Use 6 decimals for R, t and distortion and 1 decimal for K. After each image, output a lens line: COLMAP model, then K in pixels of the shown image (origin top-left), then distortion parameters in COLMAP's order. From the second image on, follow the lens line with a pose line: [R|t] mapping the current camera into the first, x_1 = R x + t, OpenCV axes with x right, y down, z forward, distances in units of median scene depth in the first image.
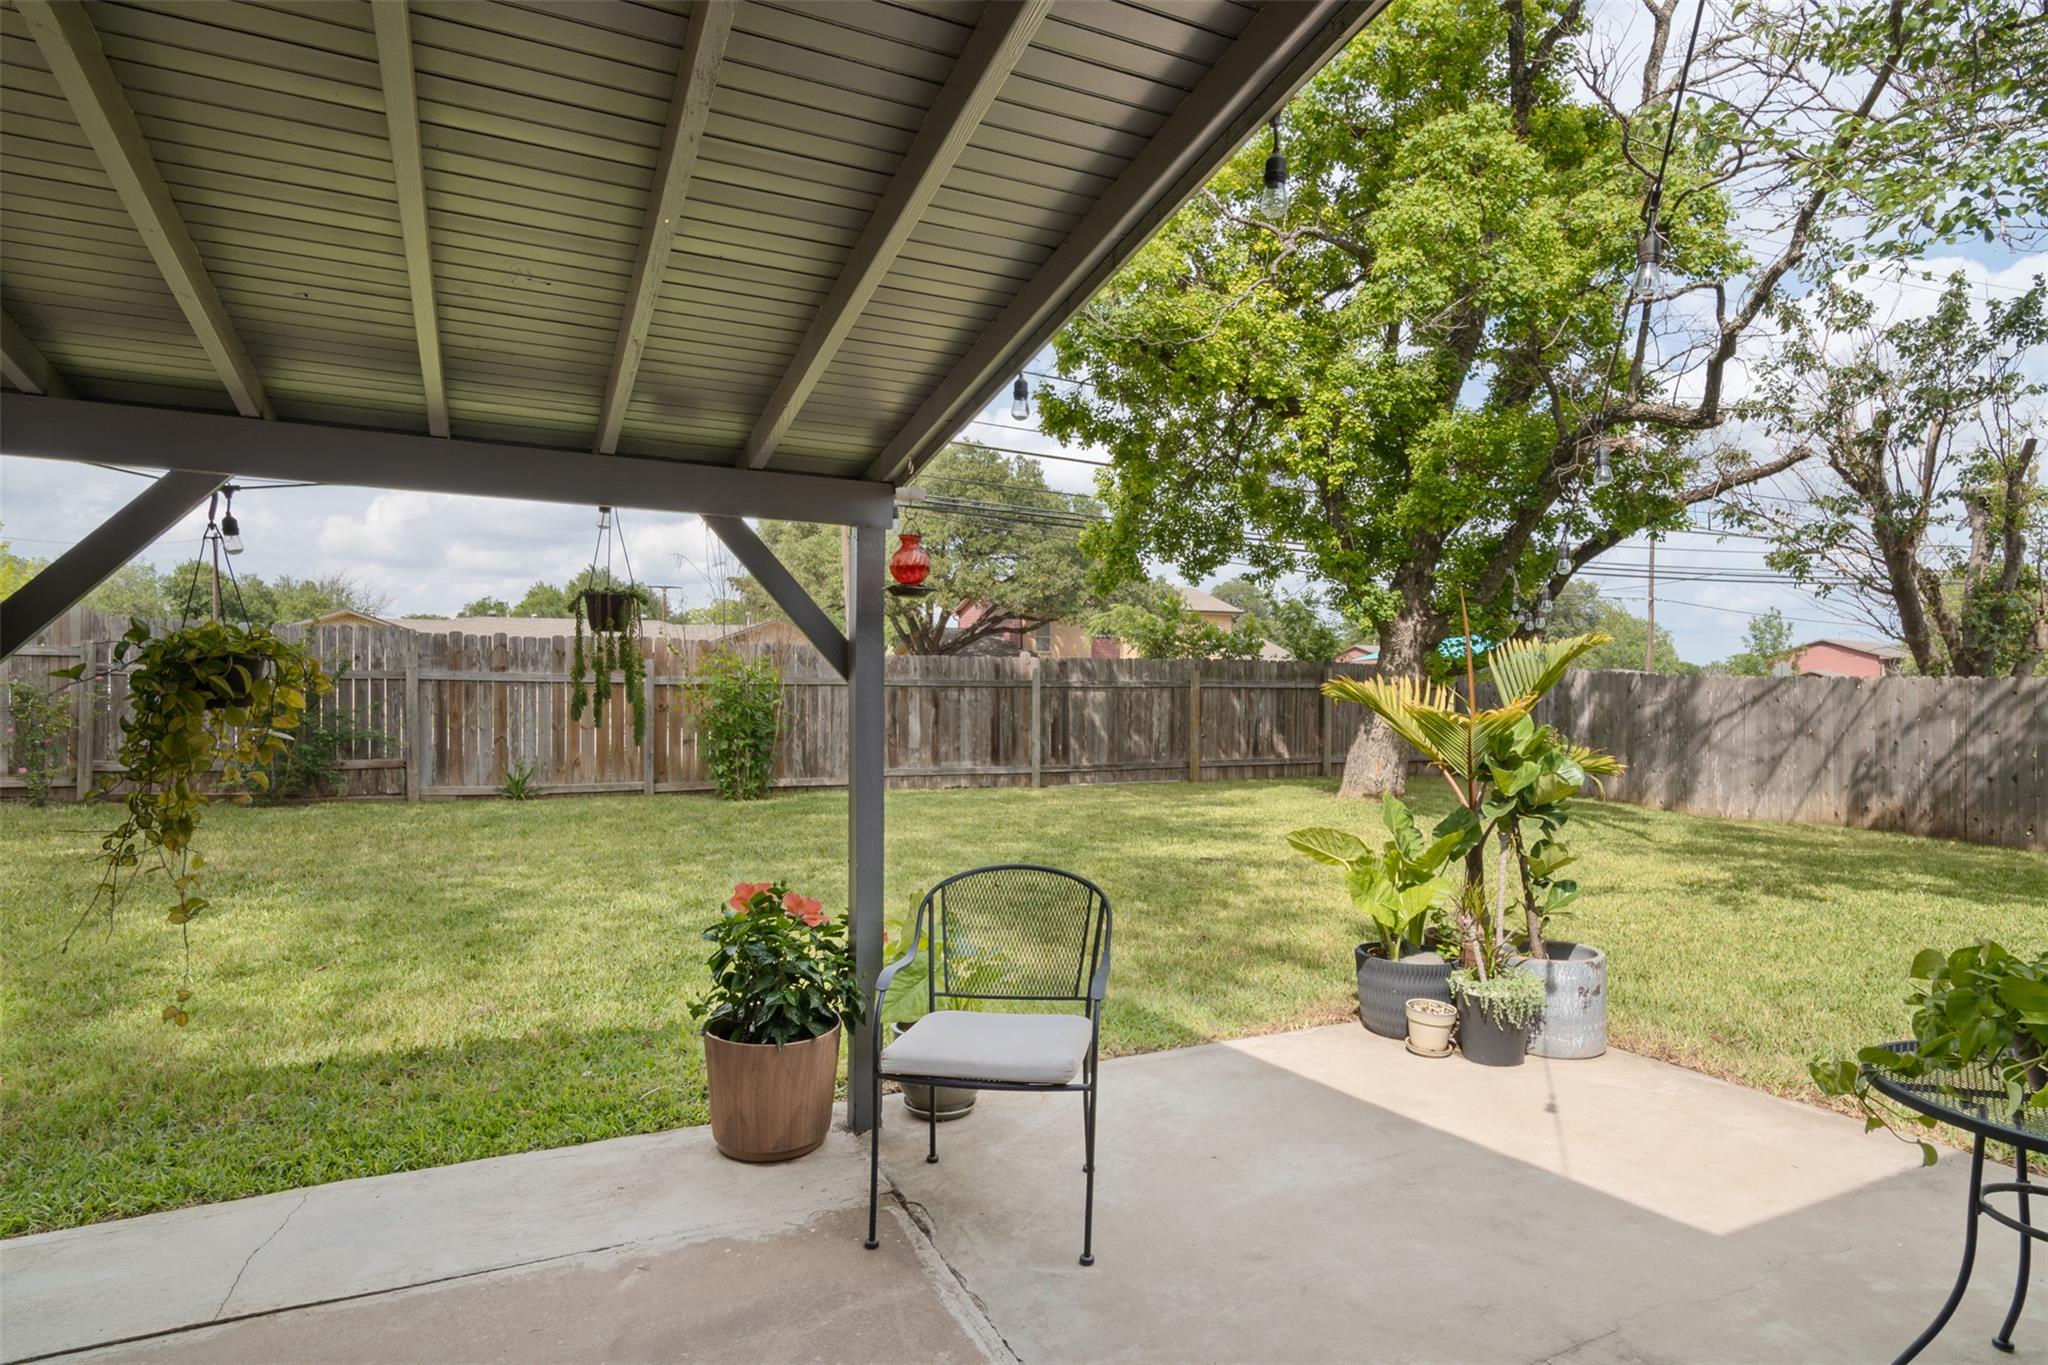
lens RADIAL K [[916.4, 0, 1024.0], [0, 916.4, 682.5], [0, 0, 1]] dist [-0.001189, -0.000966]
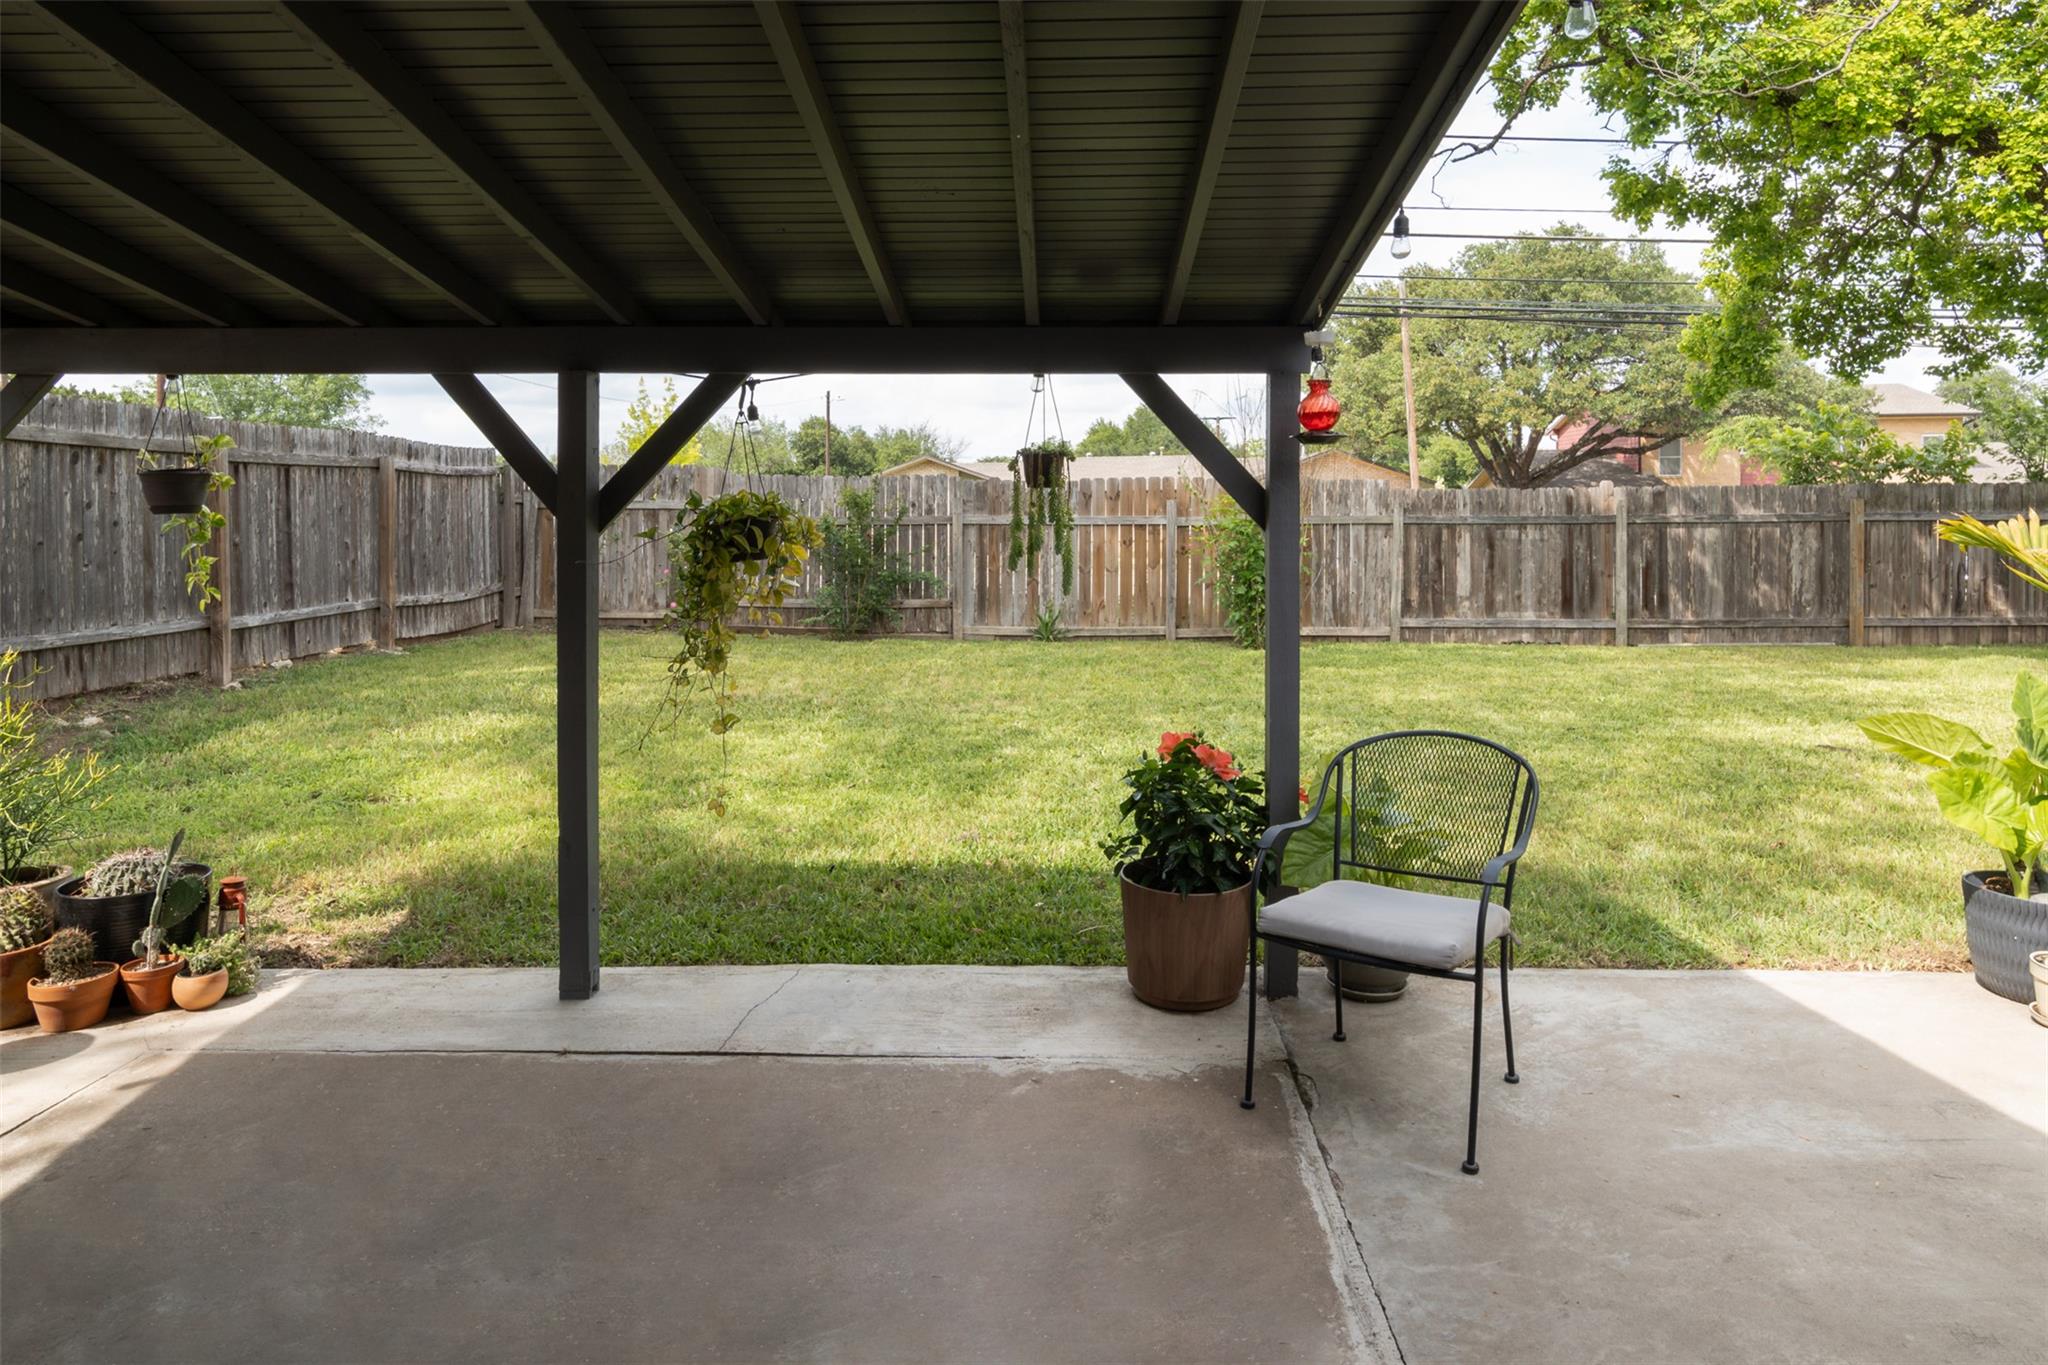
lens RADIAL K [[878.1, 0, 1022.8], [0, 878.1, 517.9], [0, 0, 1]] dist [0.001570, -0.000303]
pose [[0.930044, -0.020315, -0.366887, -0.177831], [0.010738, 0.999547, -0.028125, 0.014794], [0.367292, 0.022218, 0.929840, 0.064373]]
